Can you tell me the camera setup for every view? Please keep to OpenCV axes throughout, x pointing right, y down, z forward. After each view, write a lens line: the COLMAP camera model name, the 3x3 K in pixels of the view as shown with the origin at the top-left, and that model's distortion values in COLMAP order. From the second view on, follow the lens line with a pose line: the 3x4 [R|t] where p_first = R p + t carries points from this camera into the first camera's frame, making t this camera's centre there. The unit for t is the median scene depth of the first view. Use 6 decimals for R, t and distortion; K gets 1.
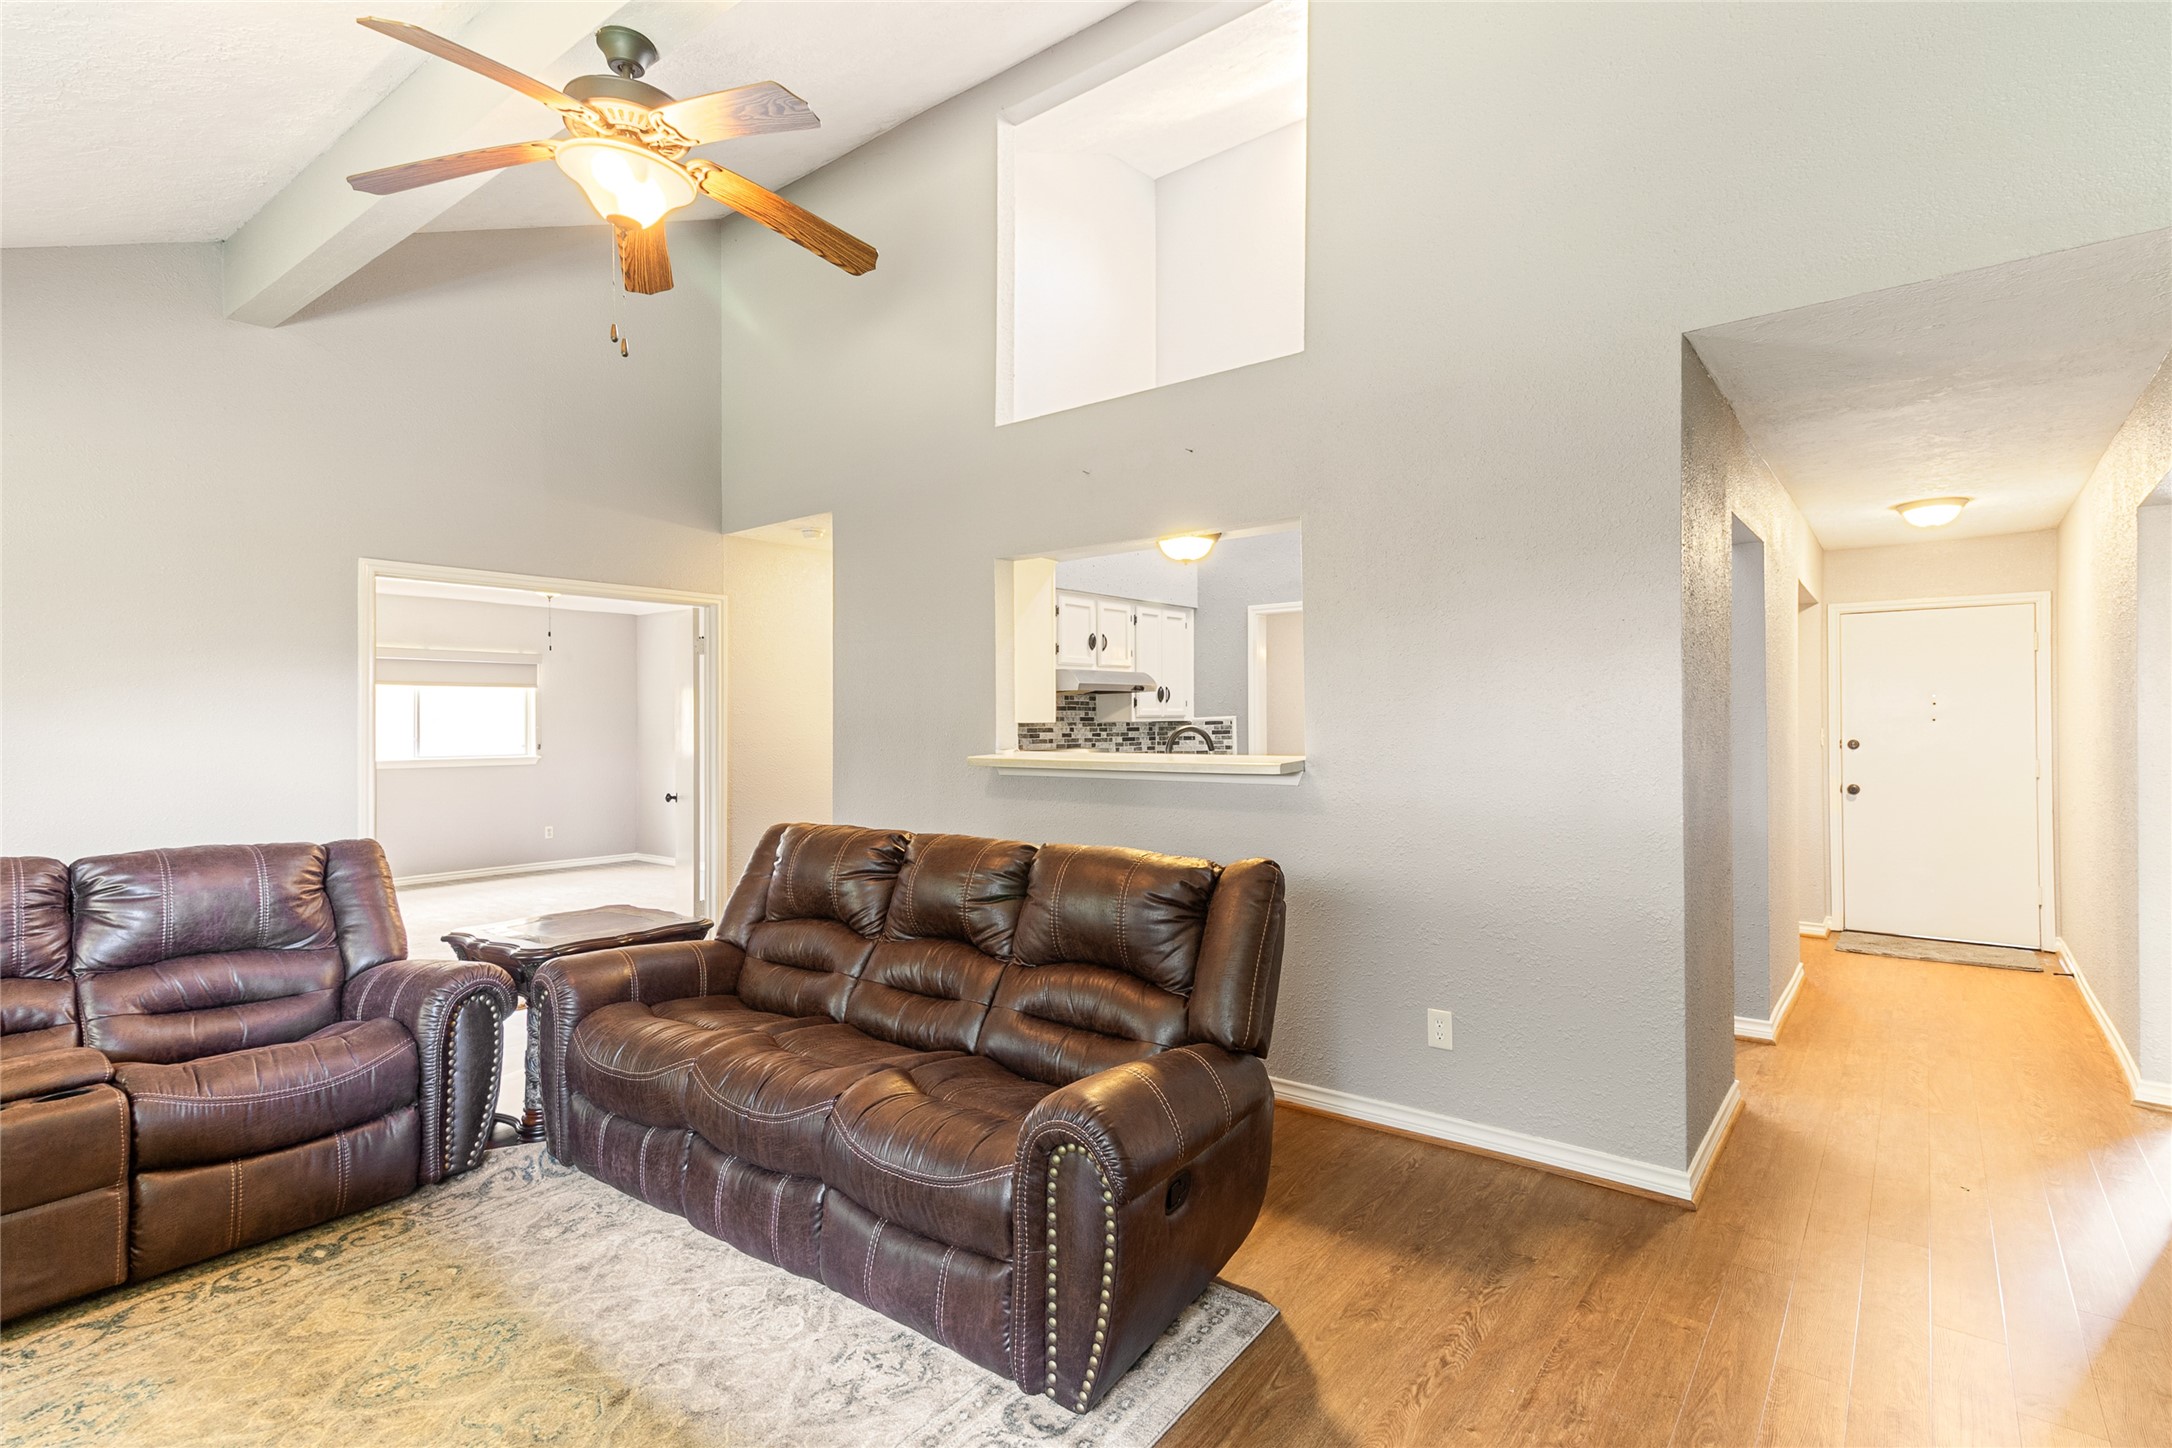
lens RADIAL K [[1042.1, 0, 1086.0], [0, 1042.1, 724.0], [0, 0, 1]] dist [0.015725, 0.000194]
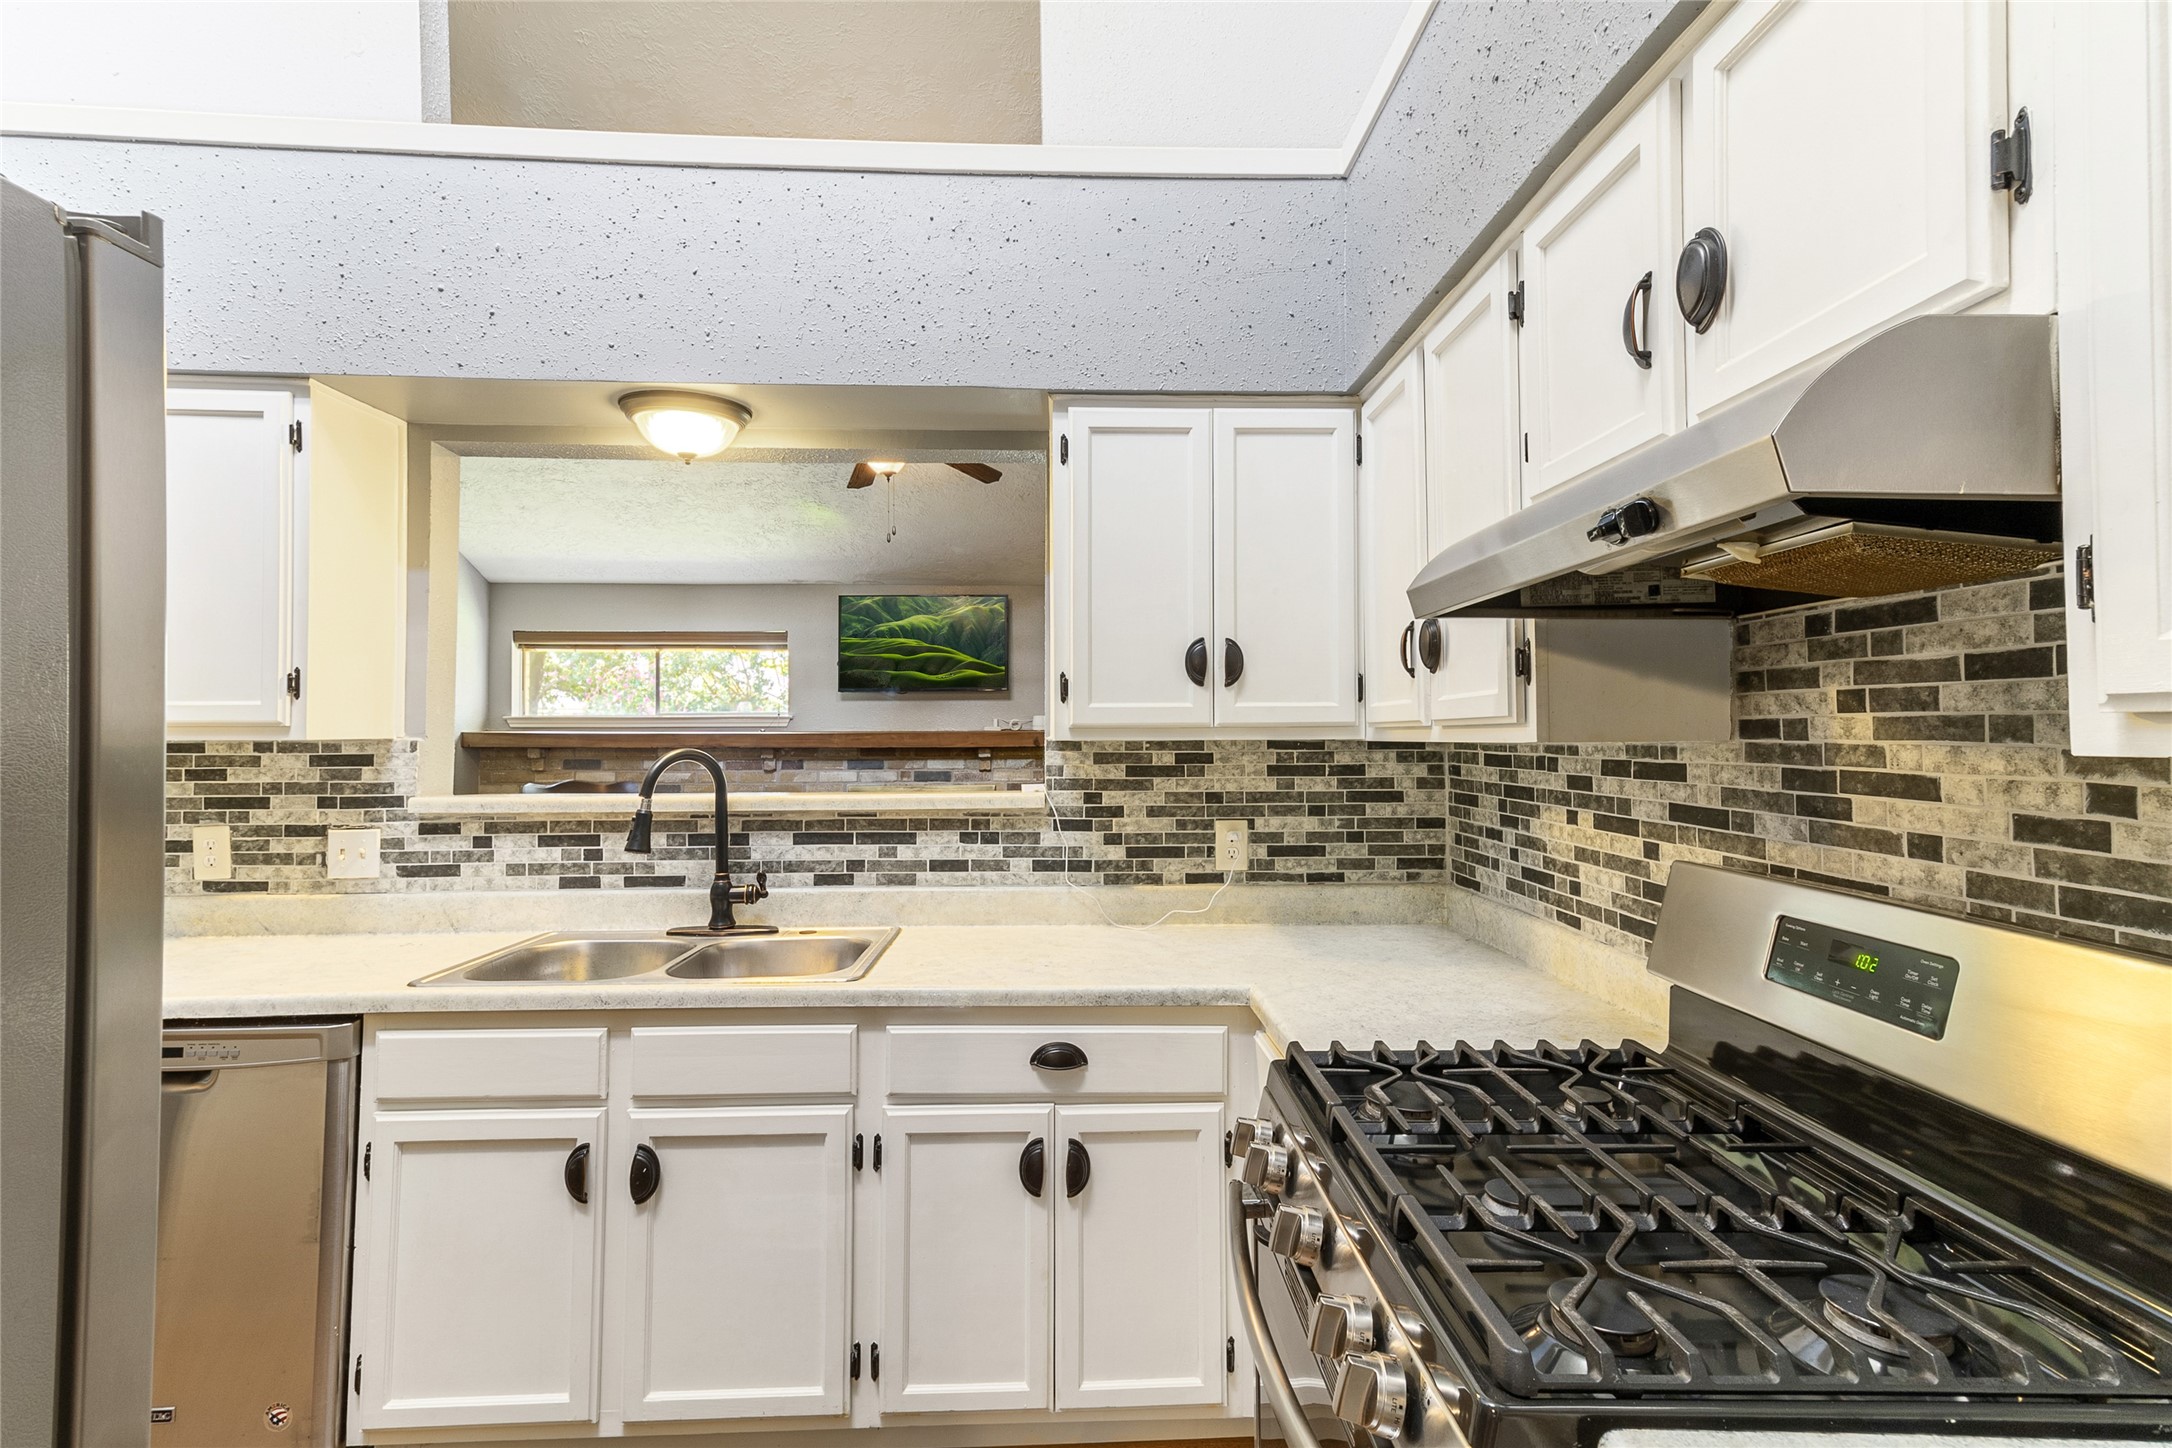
lens RADIAL K [[1020.9, 0, 1086.9], [0, 1020.9, 691.3], [0, 0, 1]] dist [0.011478, 0.001093]
pose [[-0.764733, -0.017756, -0.644103, 0.194331], [0.003984, 0.999471, -0.032283, -0.005837], [0.644335, -0.027254, -0.764257, 1.025318]]
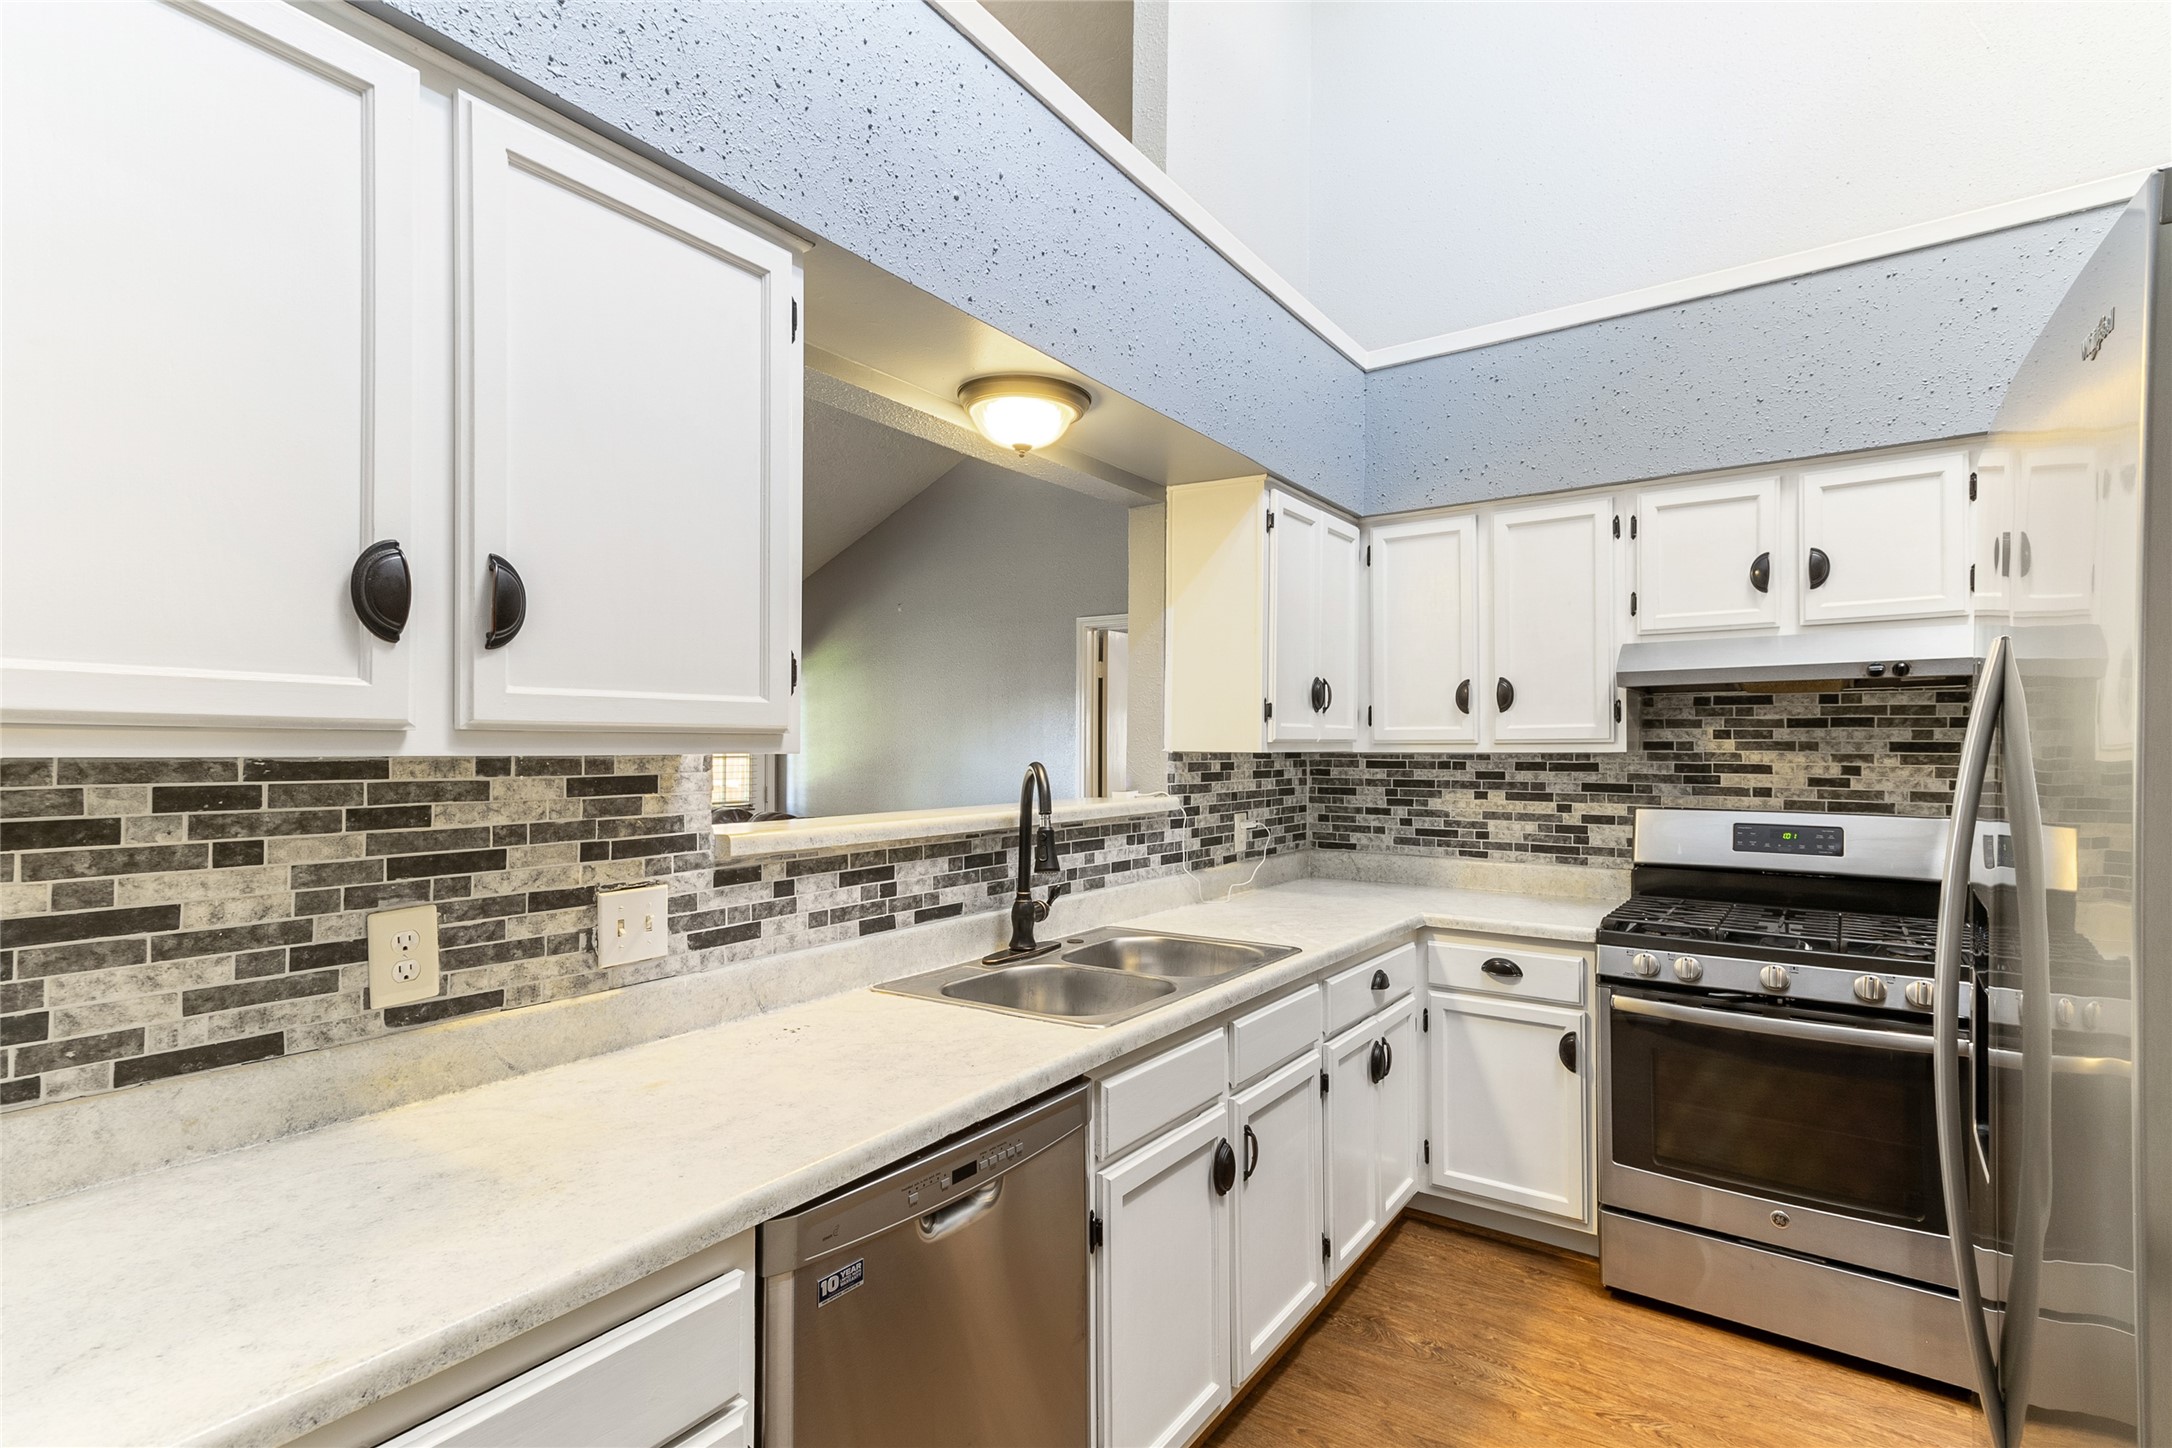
lens RADIAL K [[1042.1, 0, 1086.0], [0, 1042.1, 724.0], [0, 0, 1]] dist [0.015725, 0.000194]
pose [[0.051051, -0.013897, -0.998599, 0.418812], [-0.006824, 0.999875, -0.014263, -0.005675], [0.998673, 0.007542, 0.050950, 0.656330]]
